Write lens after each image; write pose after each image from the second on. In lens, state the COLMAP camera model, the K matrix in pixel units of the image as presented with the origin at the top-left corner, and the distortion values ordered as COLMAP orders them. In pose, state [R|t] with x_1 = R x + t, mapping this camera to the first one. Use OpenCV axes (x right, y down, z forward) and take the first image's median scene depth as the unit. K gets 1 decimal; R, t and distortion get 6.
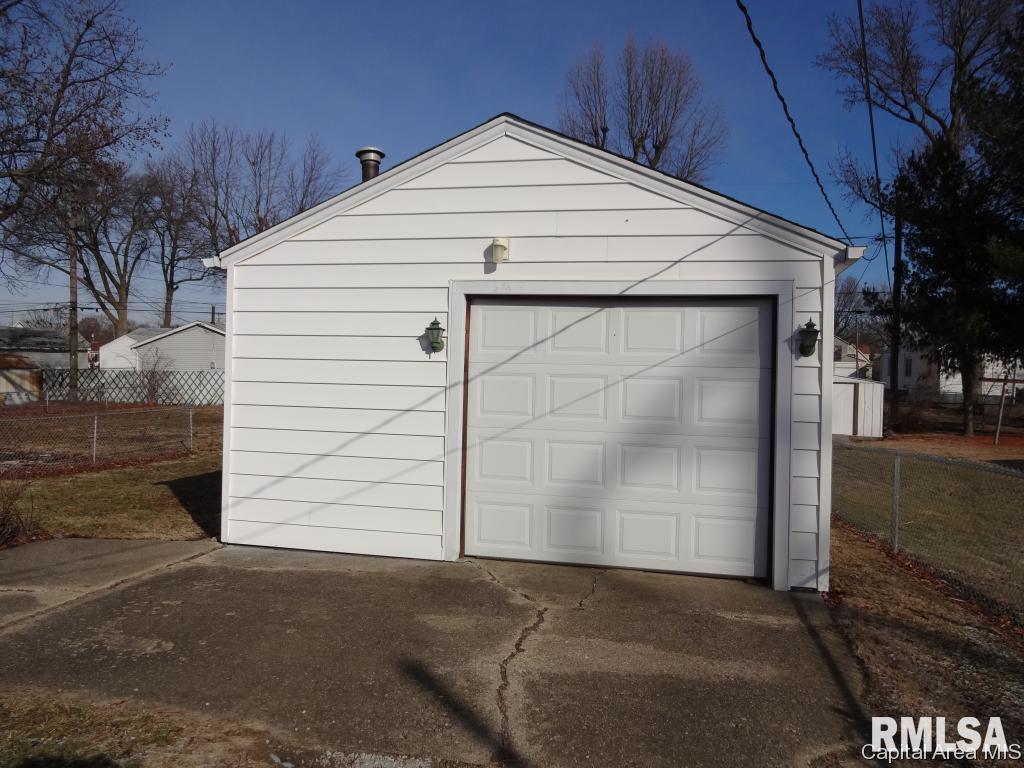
lens RADIAL K [[754.7, 0, 507.5], [0, 754.7, 386.3], [0, 0, 1]] dist [0.002897, -0.010141]
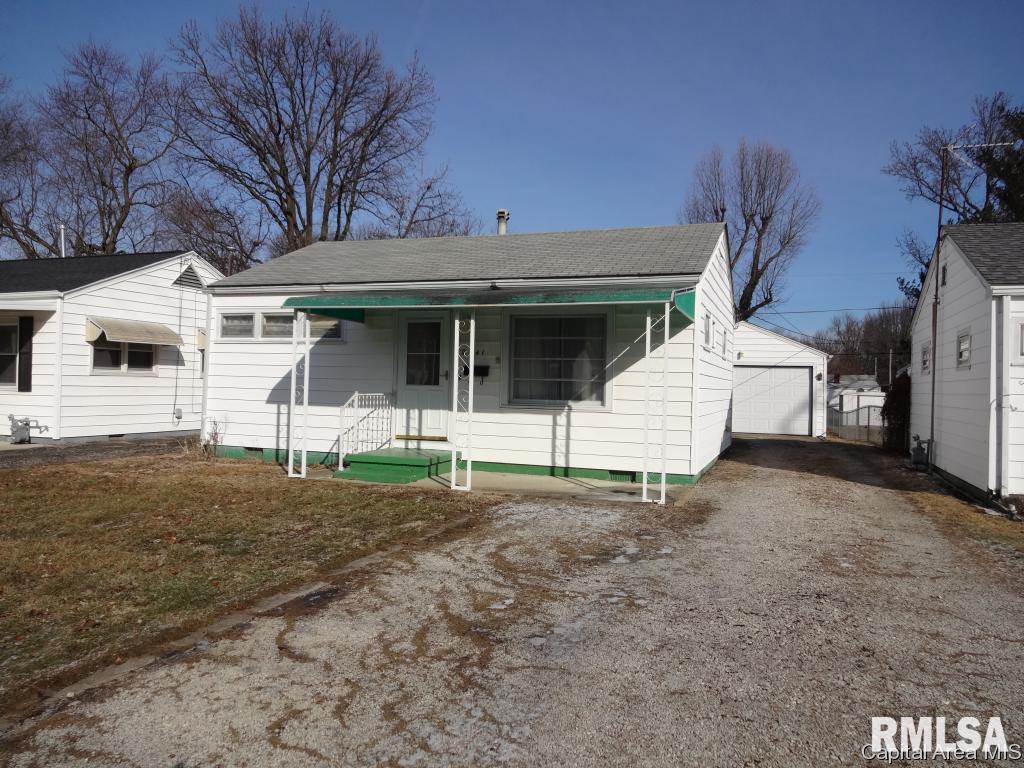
lens RADIAL K [[754.7, 0, 512.6], [0, 754.7, 380.5], [0, 0, 1]] dist [0.002897, -0.010141]
pose [[0.993121, 0.000974, -0.117087, -0.115506], [-0.005641, 0.999202, -0.039540, 0.019124], [0.116955, 0.039928, 0.992334, -0.479728]]
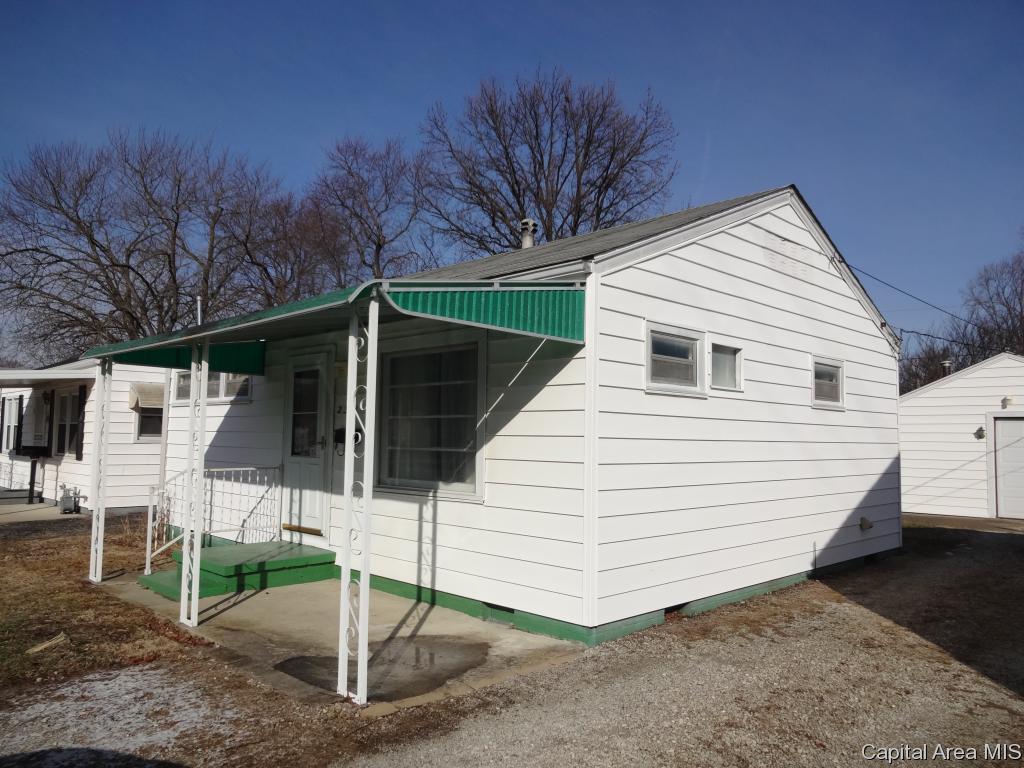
lens RADIAL K [[754.7, 0, 515.8], [0, 754.7, 381.5], [0, 0, 1]] dist [0.002897, -0.010141]
pose [[0.852163, -0.048684, -0.521007, -0.015746], [-0.011876, 0.993607, -0.112269, 0.011437], [0.523141, 0.101859, 0.846137, -0.339058]]
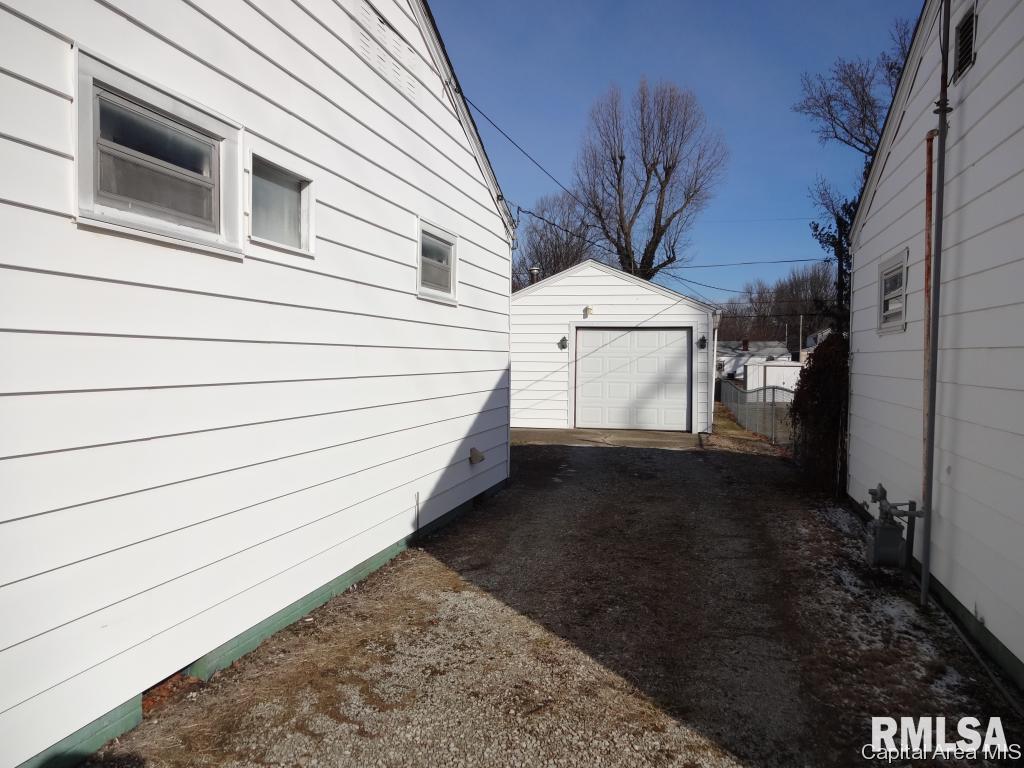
lens RADIAL K [[754.7, 0, 514.9], [0, 754.7, 383.9], [0, 0, 1]] dist [0.002897, -0.010141]
pose [[0.999826, -0.012008, -0.014296, -0.036431], [0.012065, 0.999920, 0.003870, 0.009970], [0.014249, -0.004042, 0.999890, -0.253678]]
